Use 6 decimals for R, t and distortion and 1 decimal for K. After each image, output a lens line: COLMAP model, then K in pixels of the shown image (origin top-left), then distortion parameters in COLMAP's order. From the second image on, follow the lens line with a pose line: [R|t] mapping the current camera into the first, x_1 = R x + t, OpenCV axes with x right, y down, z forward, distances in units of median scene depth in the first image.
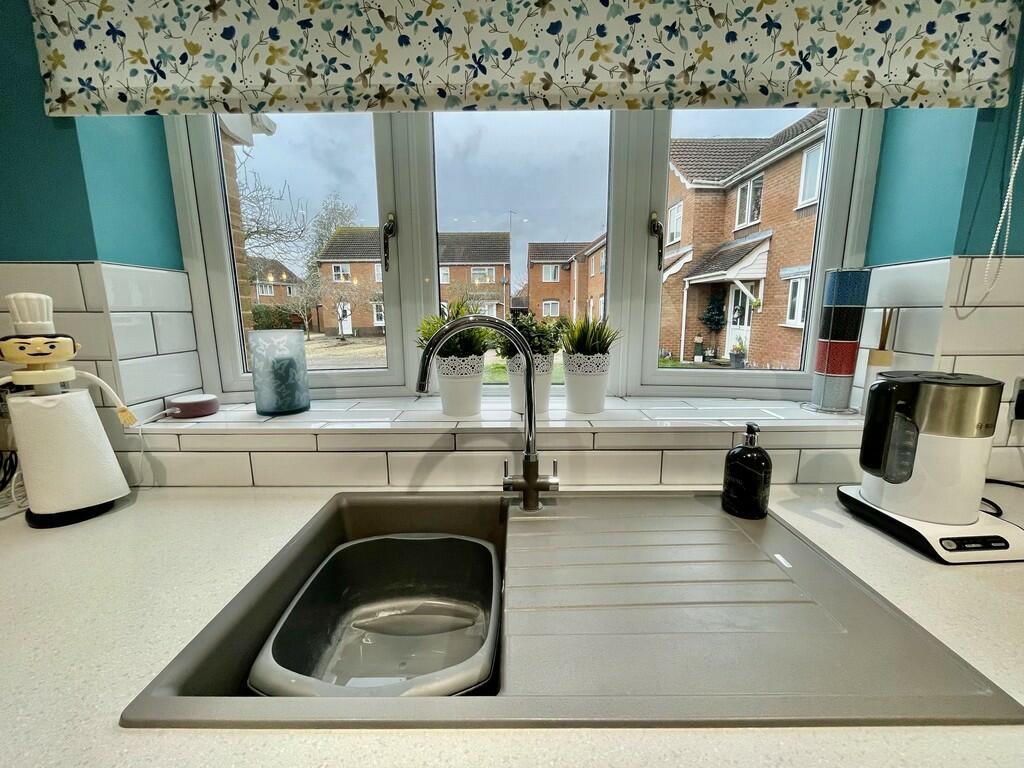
lens RADIAL K [[413.4, 0, 513.4], [0, 413.4, 384.6], [0, 0, 1]] dist [-0.006822, 0.000027]
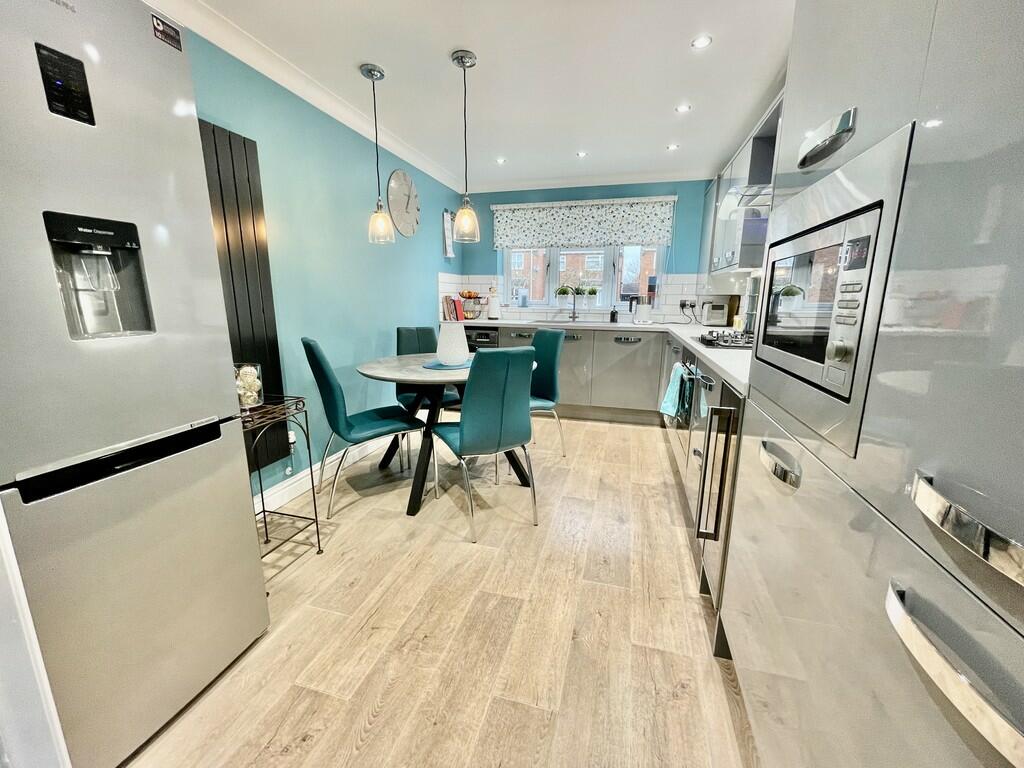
lens RADIAL K [[413.4, 0, 513.3], [0, 413.4, 384.6], [0, 0, 1]] dist [-0.006822, 0.000027]
pose [[0.964560, 0.066951, -0.255228, 0.728639], [-0.059037, 0.997511, 0.038553, 0.983791], [0.257174, -0.022119, 0.966112, -4.537412]]
